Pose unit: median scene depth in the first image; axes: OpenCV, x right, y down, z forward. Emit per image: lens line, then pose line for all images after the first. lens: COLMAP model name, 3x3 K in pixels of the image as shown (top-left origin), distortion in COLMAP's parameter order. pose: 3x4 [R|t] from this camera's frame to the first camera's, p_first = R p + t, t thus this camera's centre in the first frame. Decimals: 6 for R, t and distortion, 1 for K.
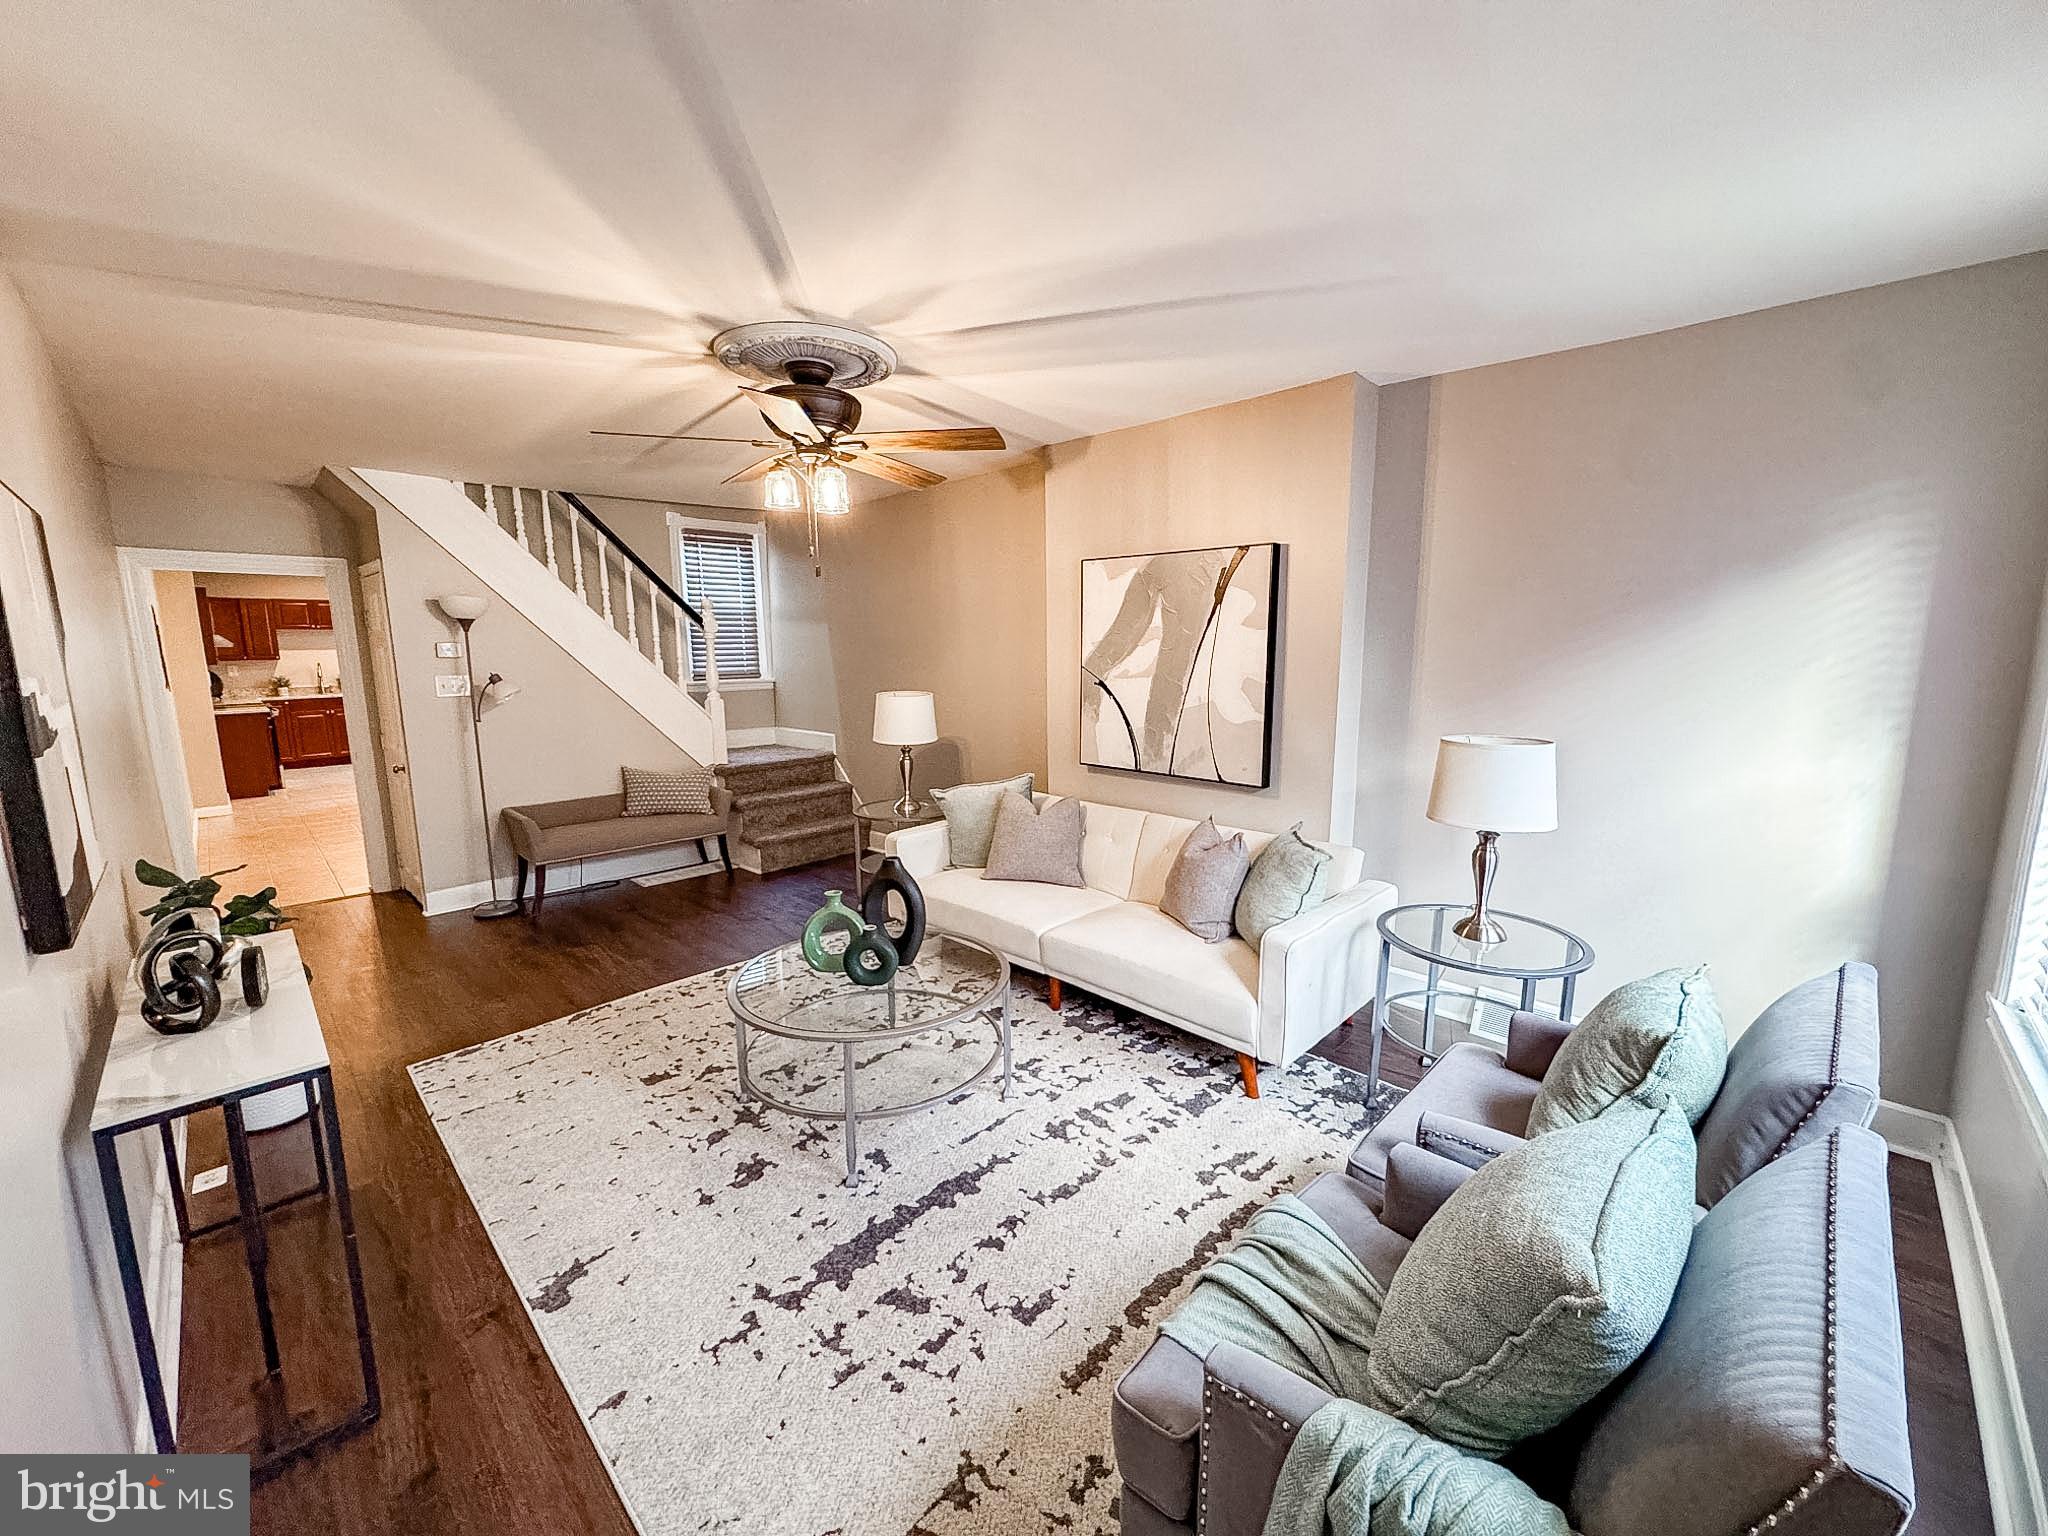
lens RADIAL K [[818.6, 0, 1024.5], [0, 818.6, 766.0], [0, 0, 1]] dist [-0.004119, 0.000680]
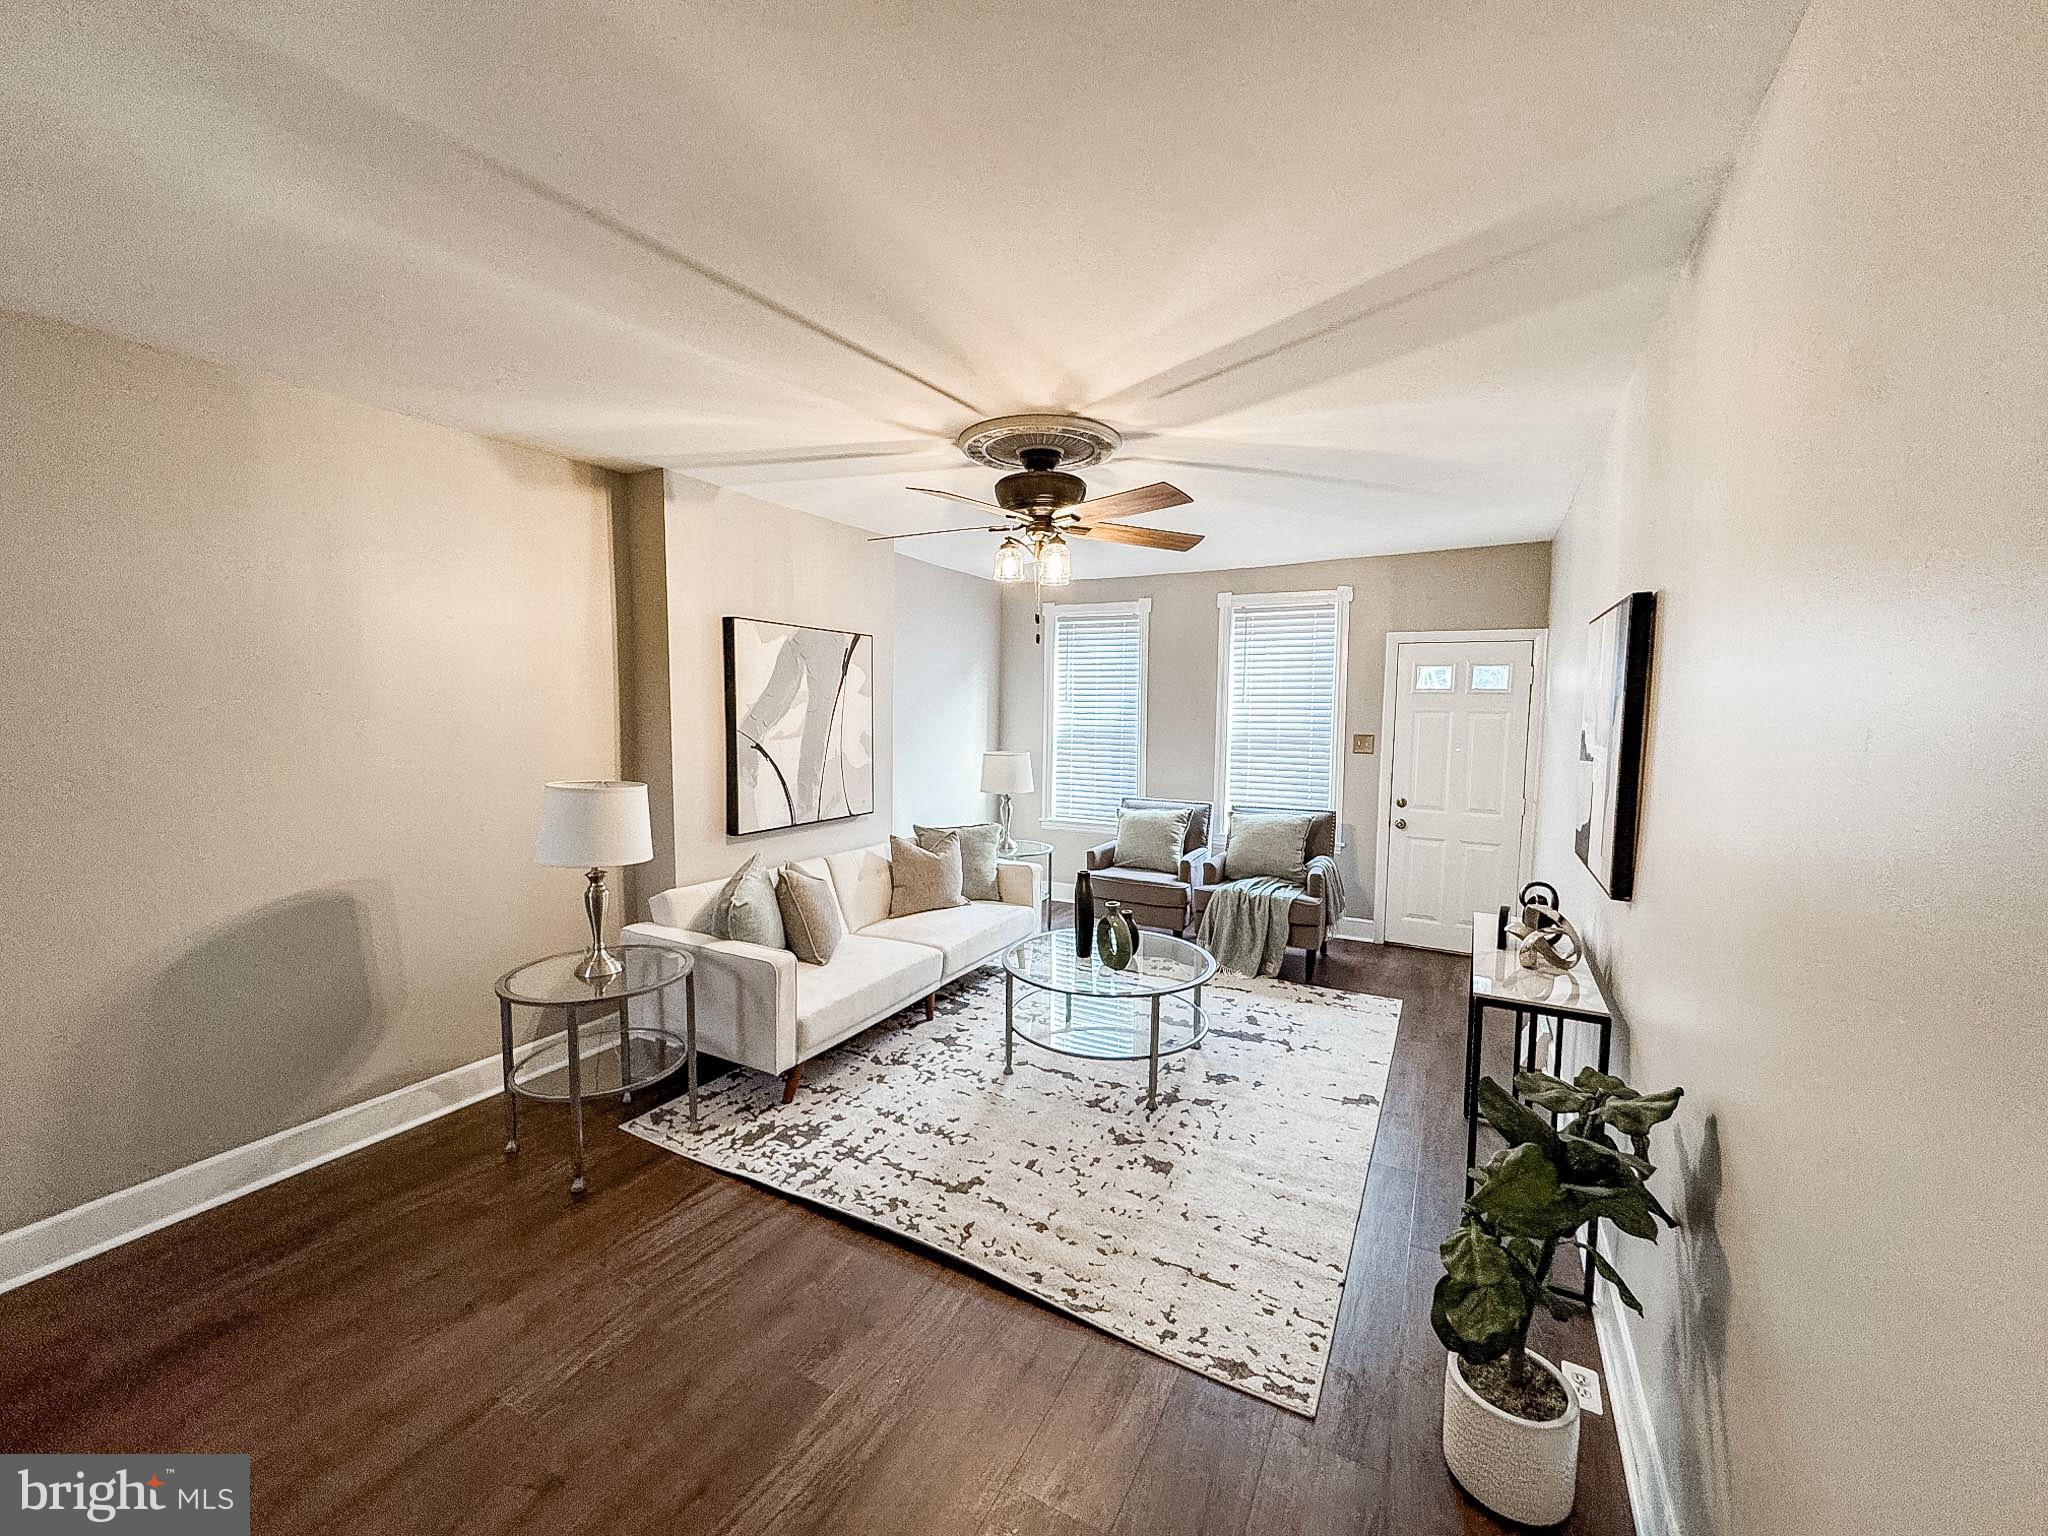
lens RADIAL K [[818.6, 0, 1028.6], [0, 818.6, 763.7], [0, 0, 1]] dist [-0.004119, 0.000680]
pose [[-0.289036, -0.061293, 0.955354, -0.992266], [0.139440, 0.984610, 0.105357, -0.147748], [-0.947109, 0.163666, -0.276041, 1.032867]]
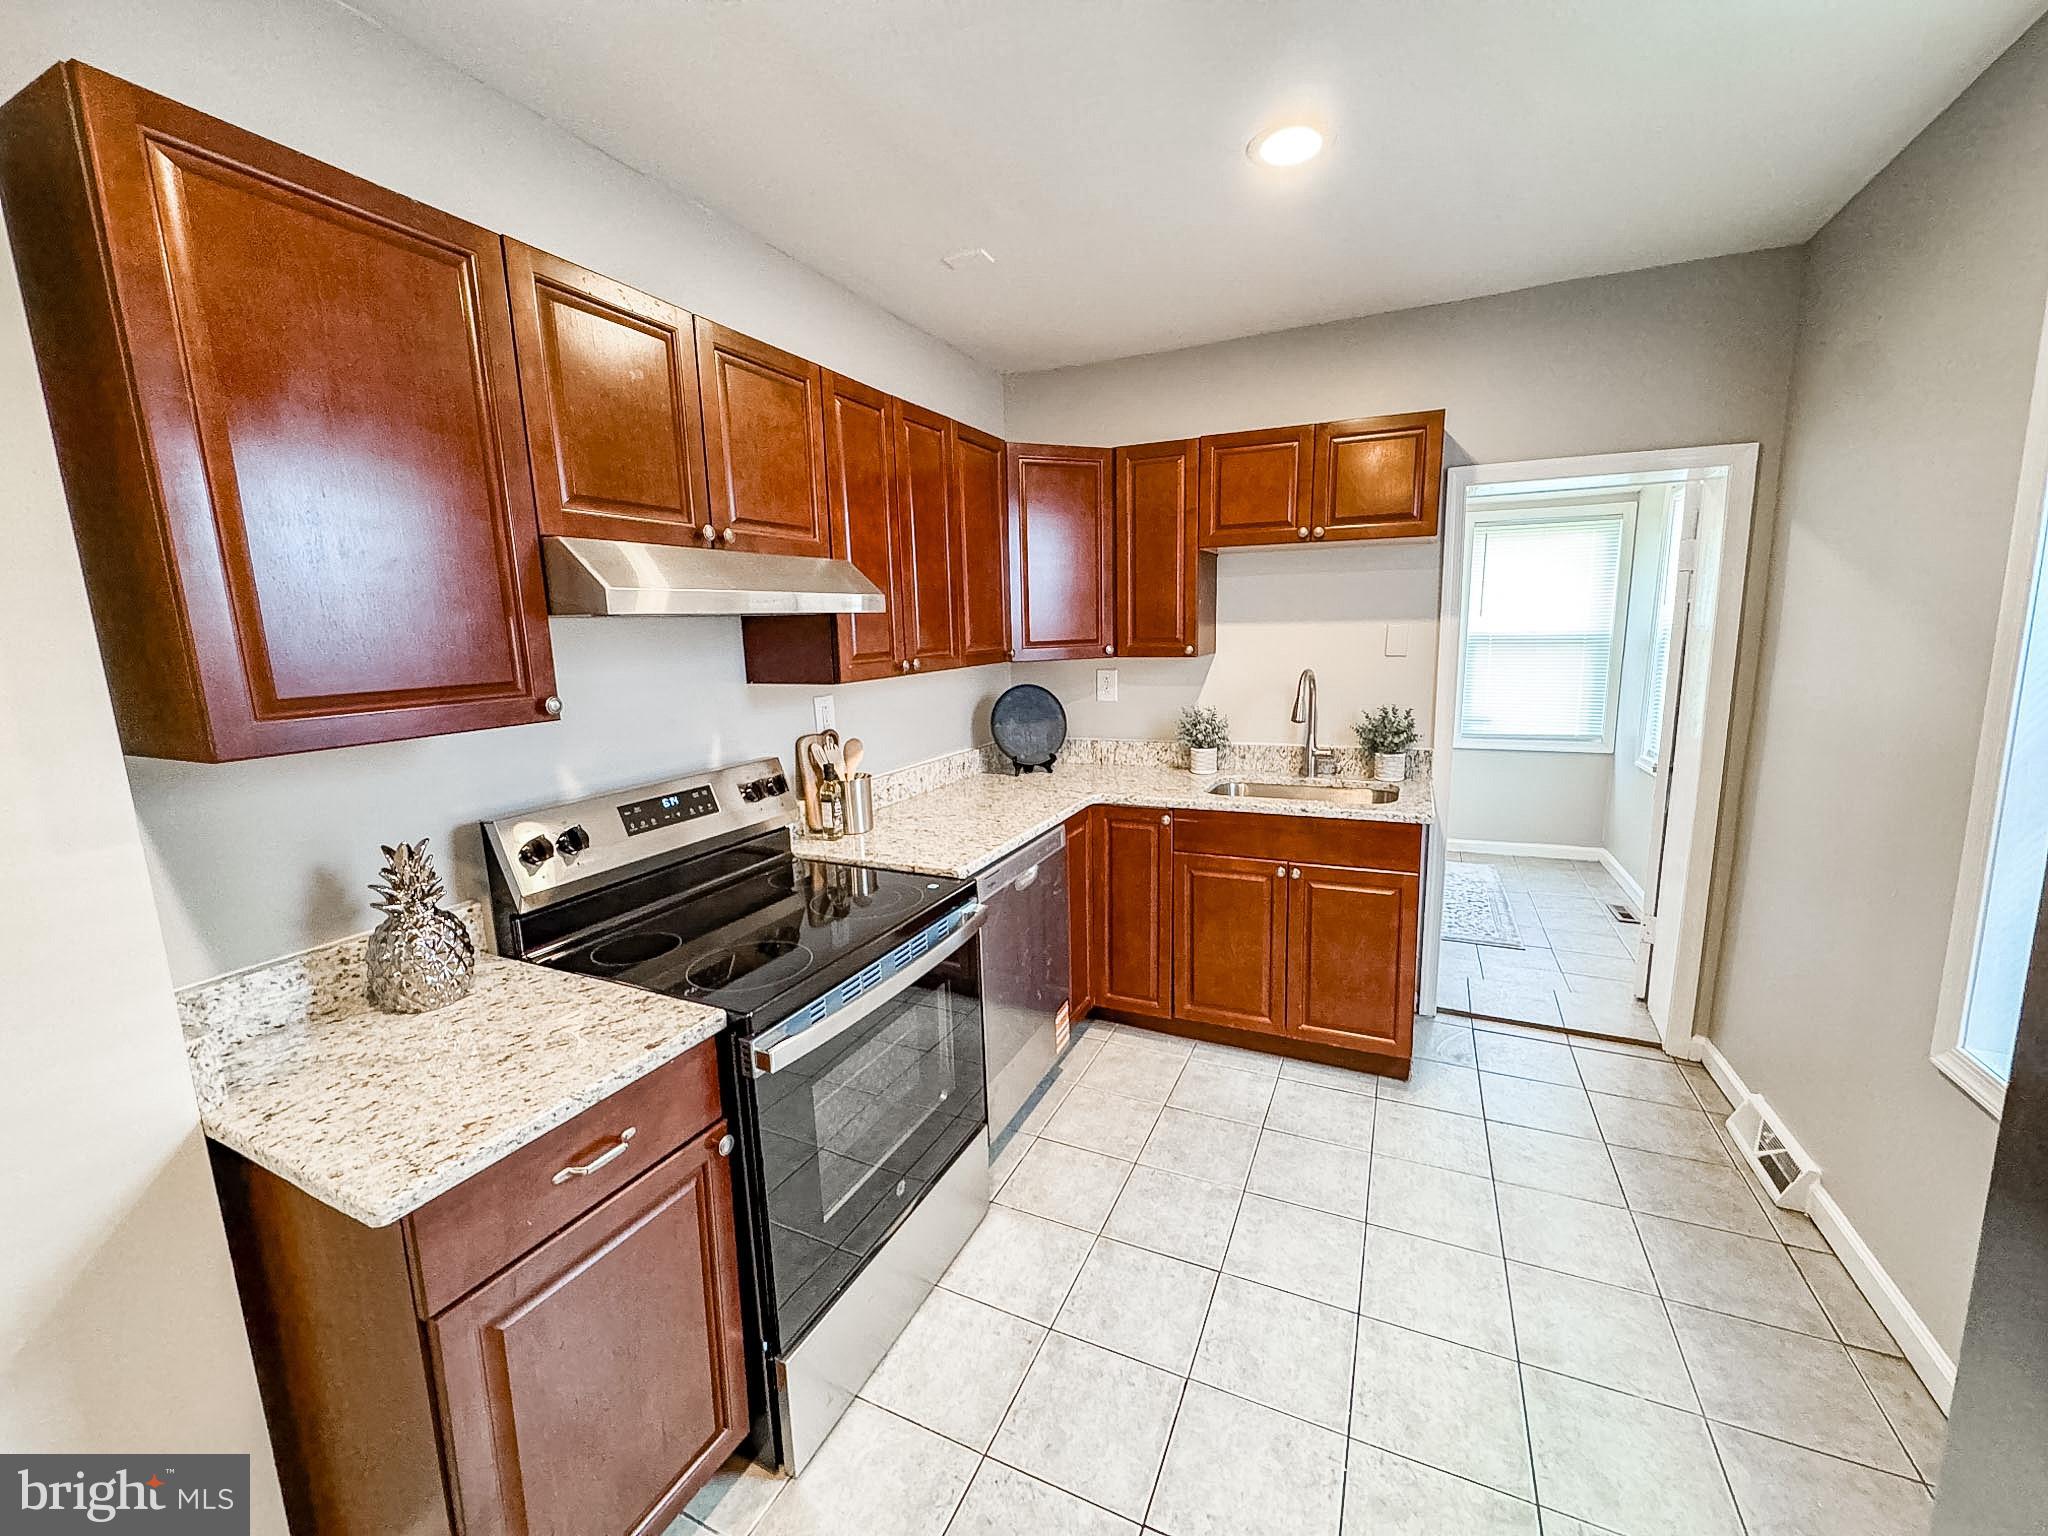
lens RADIAL K [[818.6, 0, 1023.1], [0, 818.6, 767.4], [0, 0, 1]] dist [-0.004119, 0.000680]
pose [[0.338242, 0.165093, -0.926465, -1.822167], [-0.126082, 0.983566, 0.129237, -0.335561], [0.932575, 0.073097, 0.353498, 2.328204]]
